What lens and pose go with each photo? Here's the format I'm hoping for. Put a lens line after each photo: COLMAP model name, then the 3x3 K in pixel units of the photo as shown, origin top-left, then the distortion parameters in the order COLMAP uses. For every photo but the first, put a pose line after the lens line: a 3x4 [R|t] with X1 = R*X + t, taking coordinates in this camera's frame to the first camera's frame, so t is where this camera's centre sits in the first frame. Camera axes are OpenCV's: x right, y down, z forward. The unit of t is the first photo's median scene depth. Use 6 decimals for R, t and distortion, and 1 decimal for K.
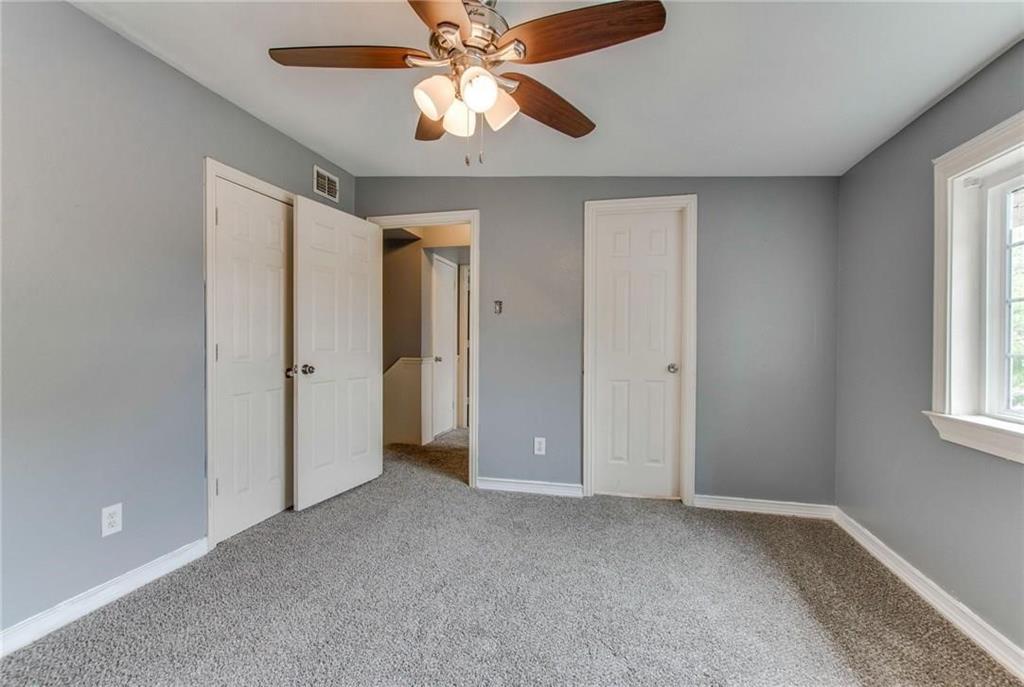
lens RADIAL K [[456.0, 0, 512.0], [0, 456.0, 343.5], [0, 0, 1]] dist [-0.000207, 0.000038]
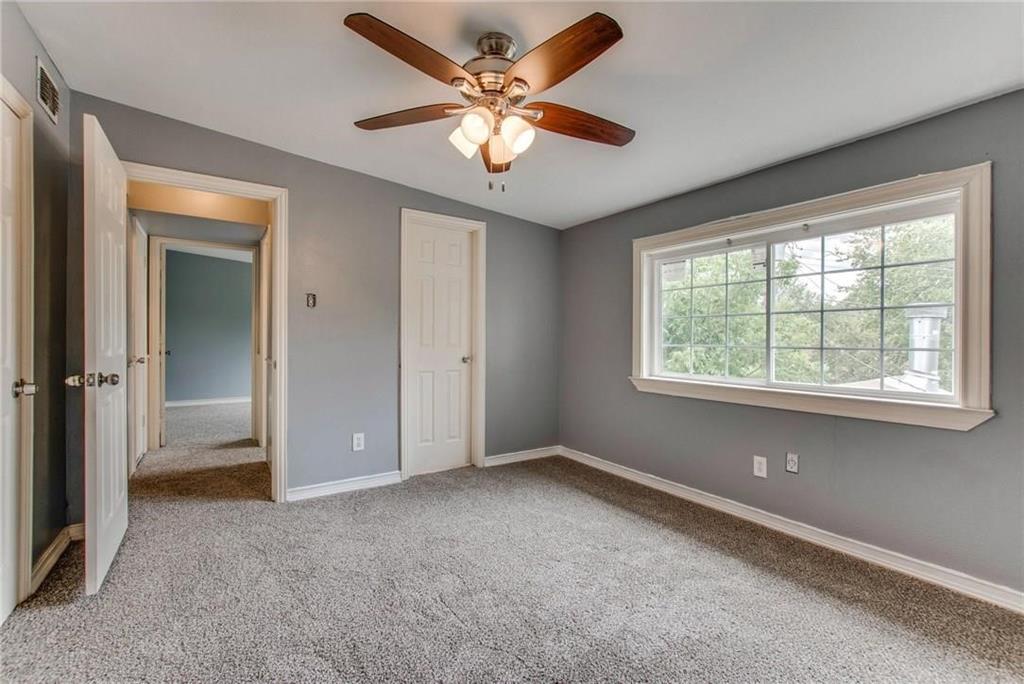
lens RADIAL K [[451.3, 0, 518.0], [0, 451.3, 338.8], [0, 0, 1]] dist [0.000478, 0.000590]
pose [[0.666622, -0.001030, 0.745395, -0.478253], [-0.001313, 0.999996, 0.002557, -0.004605], [-0.745395, -0.002683, 0.666618, 0.087811]]
